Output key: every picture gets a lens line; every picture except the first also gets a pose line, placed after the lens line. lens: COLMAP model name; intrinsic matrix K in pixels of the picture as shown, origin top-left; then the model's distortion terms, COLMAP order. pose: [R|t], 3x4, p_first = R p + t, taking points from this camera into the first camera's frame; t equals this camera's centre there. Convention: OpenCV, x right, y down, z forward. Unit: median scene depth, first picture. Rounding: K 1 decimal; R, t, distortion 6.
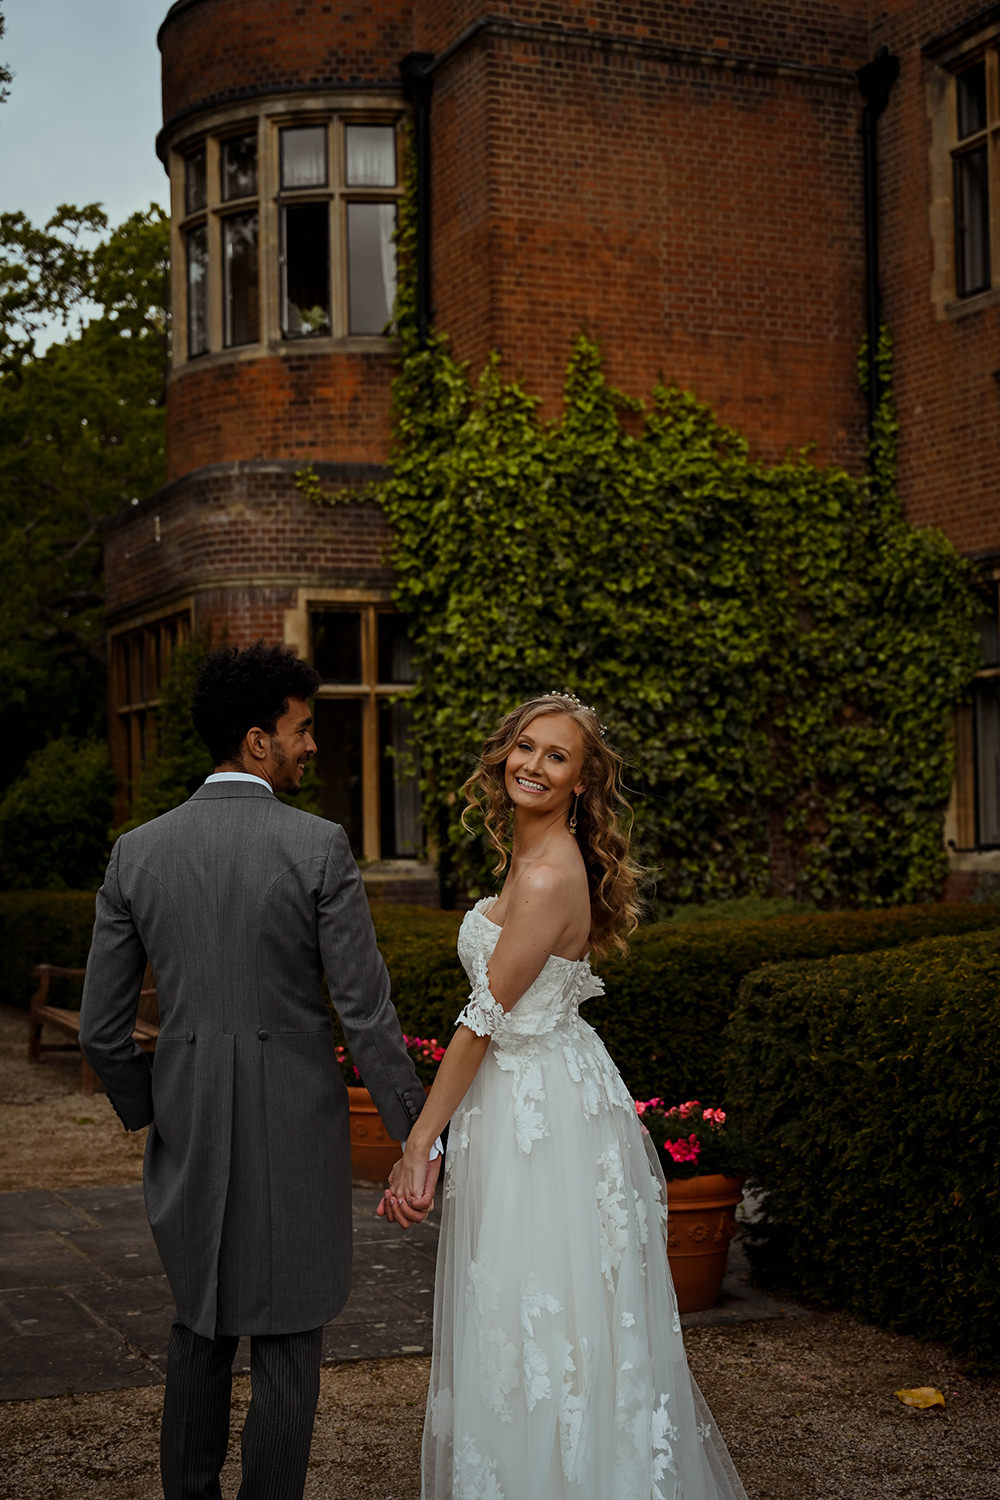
lens RADIAL K [[2188.4, 0, 499.3], [0, 2188.4, 754.8], [0, 0, 1]] dist [0.013237, 0.000000]
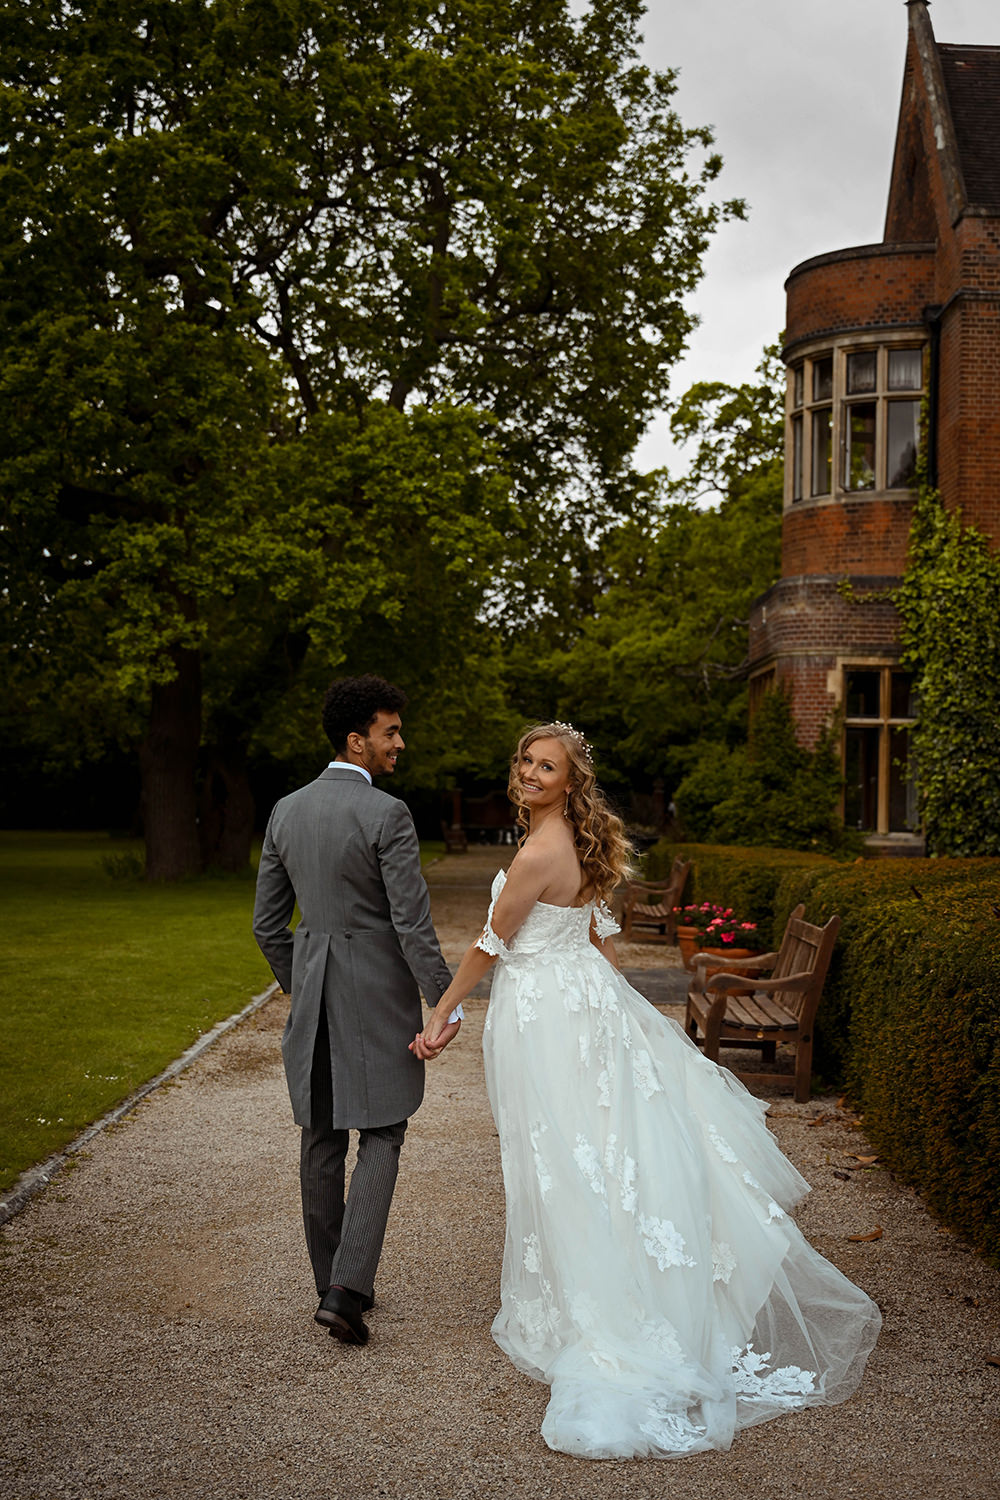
lens RADIAL K [[2002.6, 0, 500.4], [0, 2002.6, 748.6], [0, 0, 1]] dist [-0.009702, 0.000000]
pose [[0.918365, 0.025498, -0.394912, 0.253769], [-0.023889, 0.999674, 0.008992, -0.017188], [0.395012, 0.001176, 0.918675, -0.412537]]
